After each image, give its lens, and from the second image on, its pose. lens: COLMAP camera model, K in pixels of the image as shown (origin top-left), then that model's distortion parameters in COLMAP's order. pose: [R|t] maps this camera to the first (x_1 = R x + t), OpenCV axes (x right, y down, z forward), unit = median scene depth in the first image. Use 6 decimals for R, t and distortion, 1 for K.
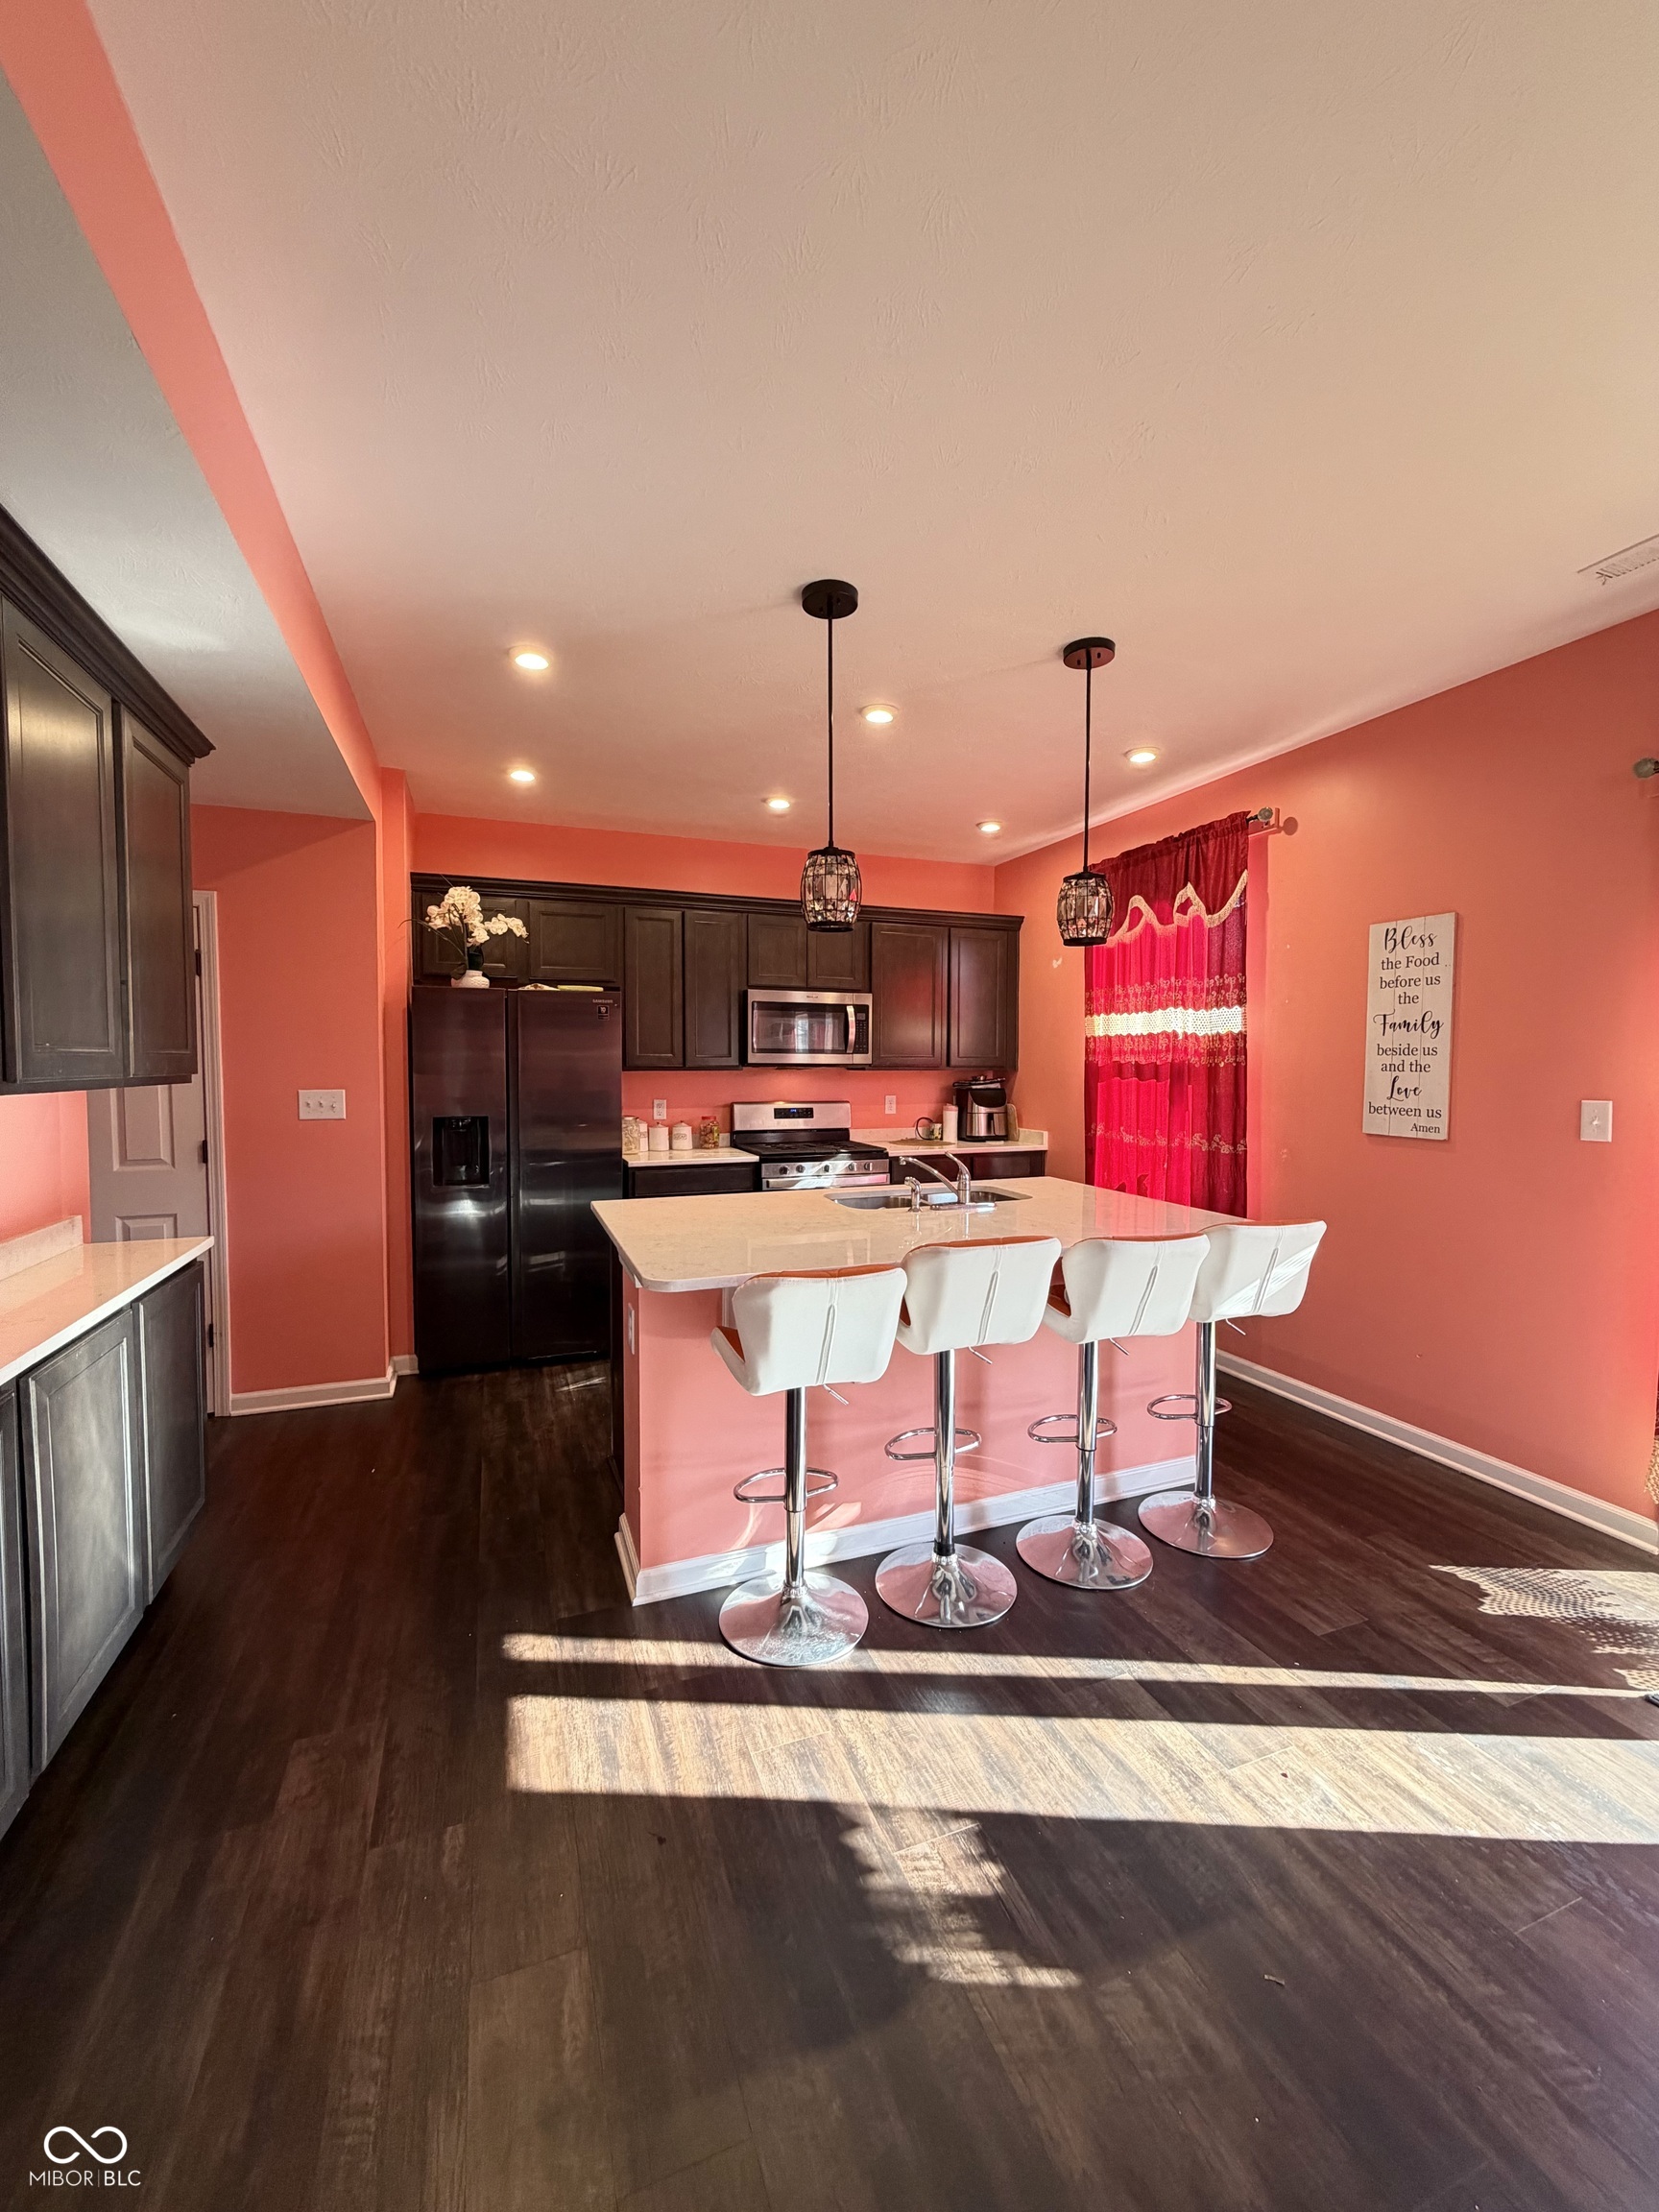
lens RADIAL K [[880.5, 0, 848.0], [0, 880.5, 1105.2], [0, 0, 1]] dist [0.001421, -0.000185]
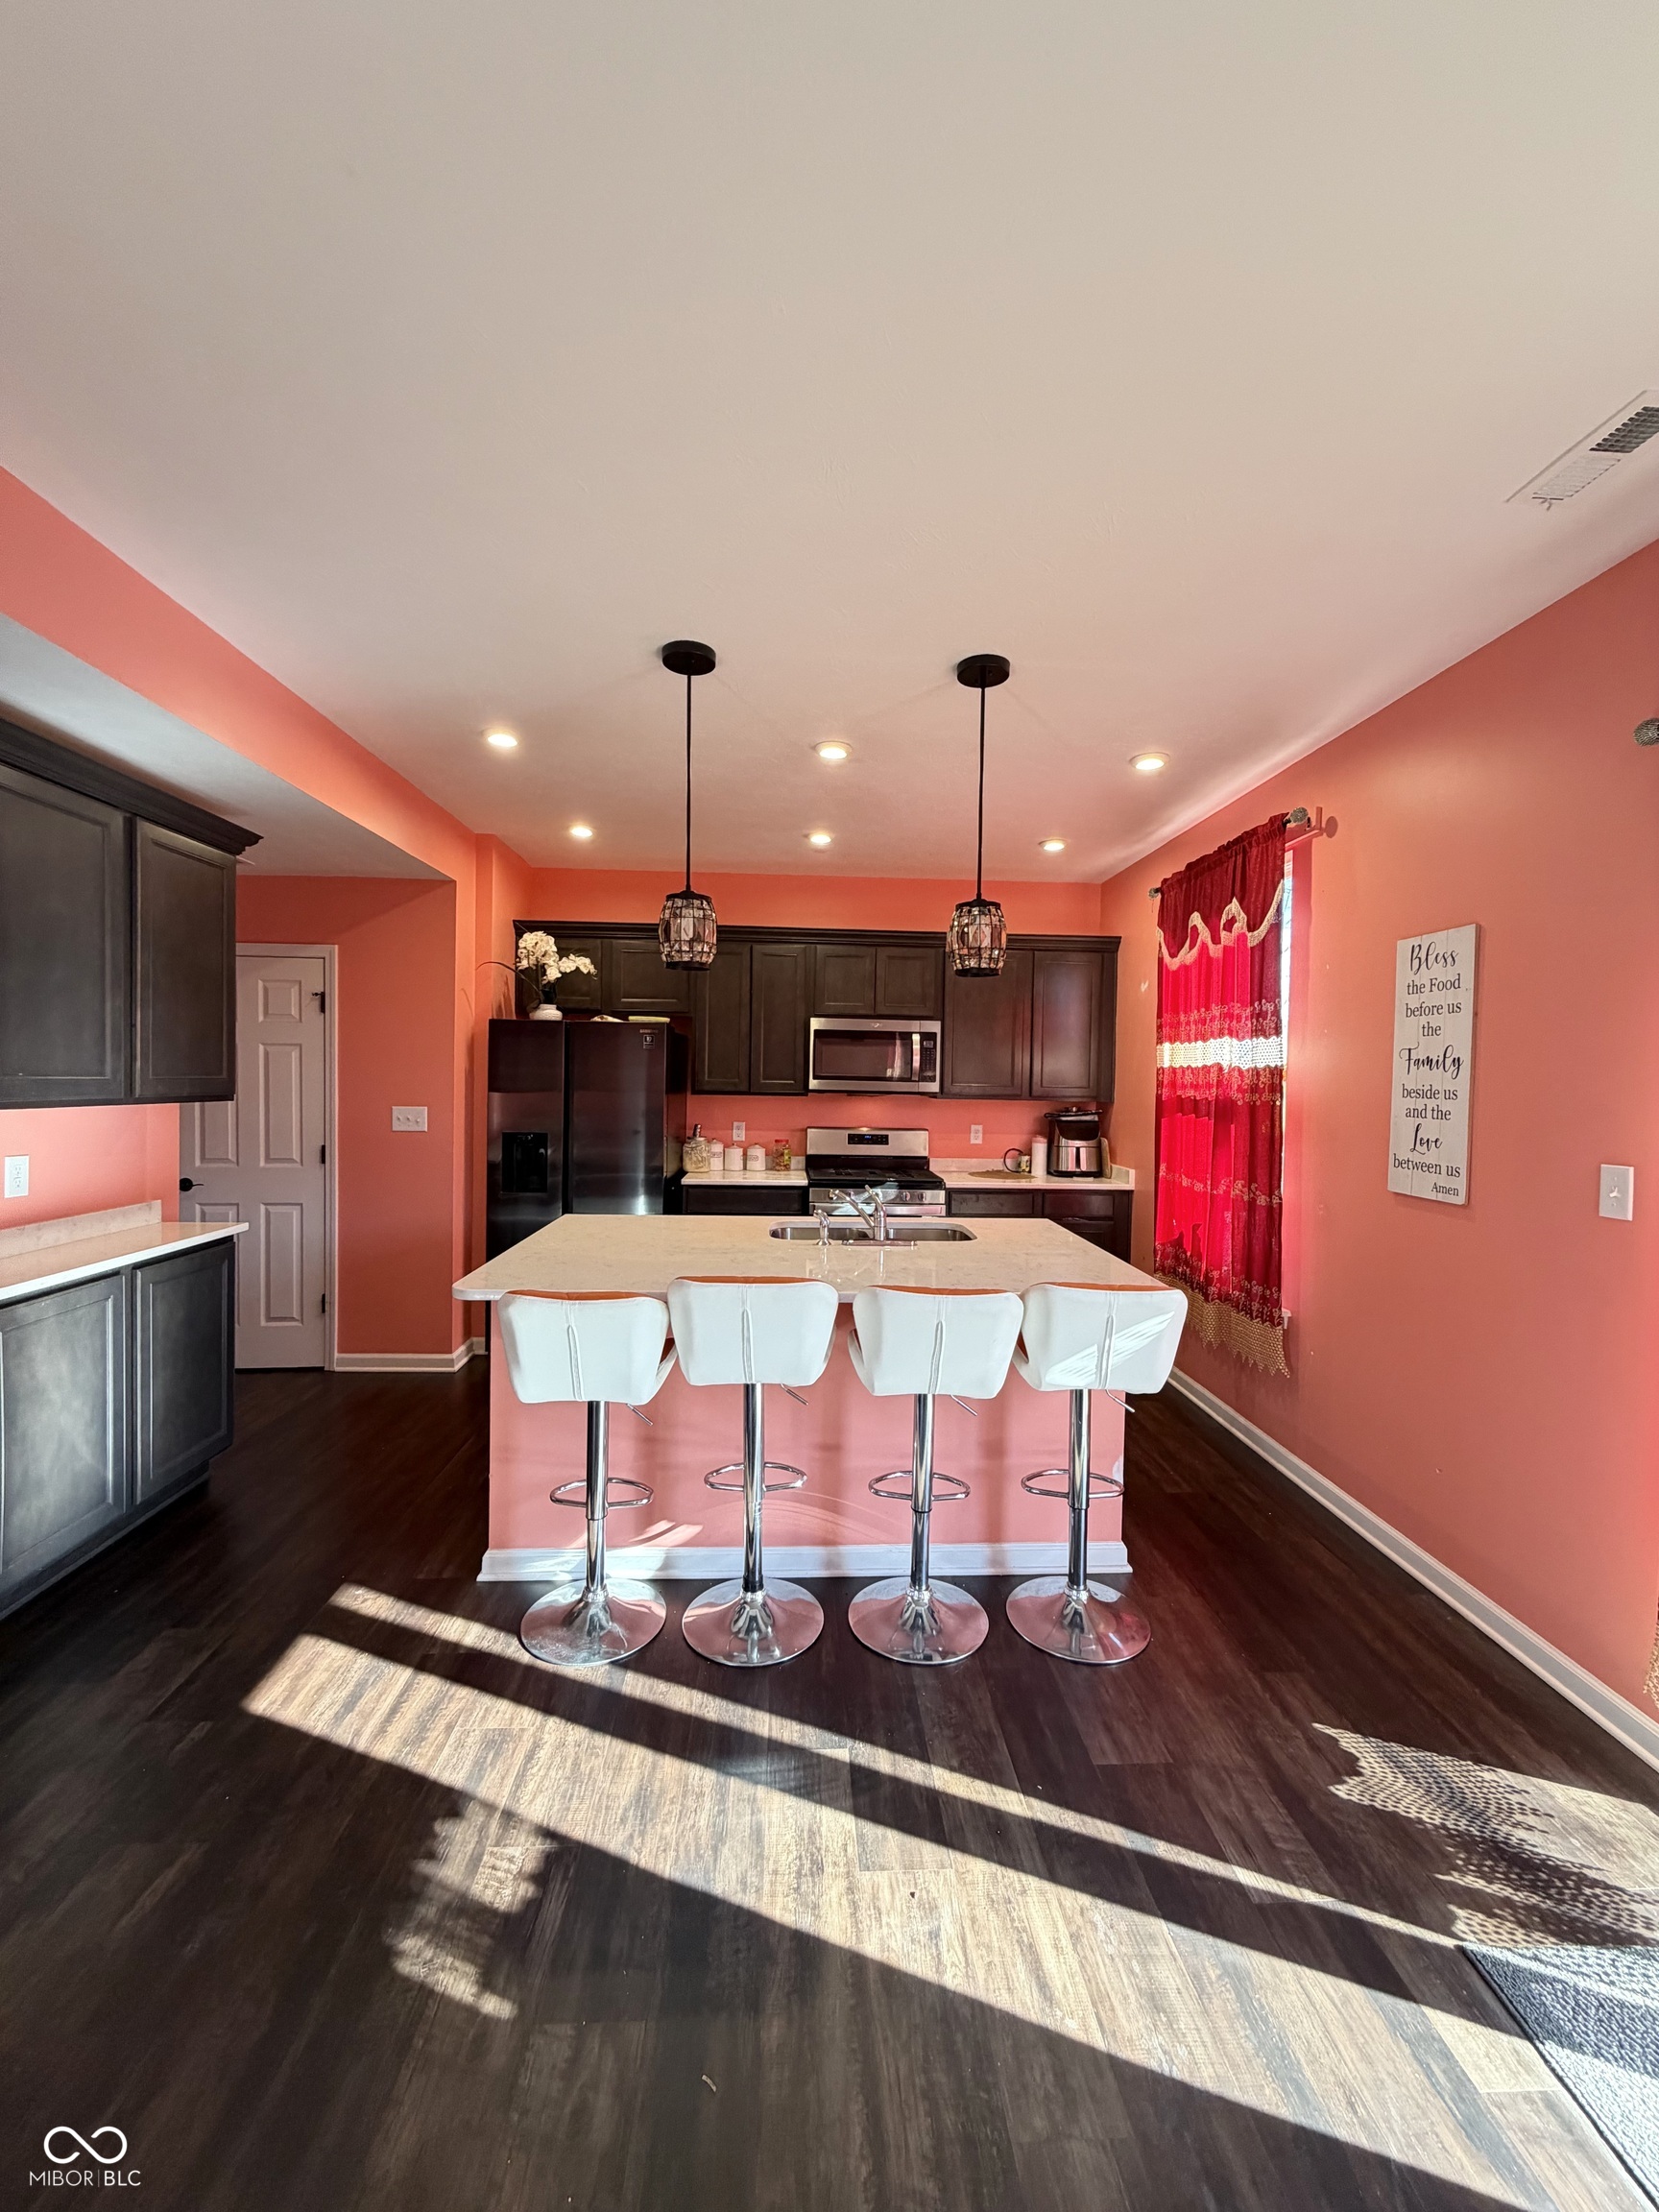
lens RADIAL K [[880.5, 0, 848.6], [0, 880.5, 1105.5], [0, 0, 1]] dist [0.001421, -0.000185]
pose [[0.950248, 0.025162, -0.310477, 0.442705], [-0.032160, 0.999331, -0.017440, -0.021939], [0.309831, 0.026558, 0.950421, 0.063430]]
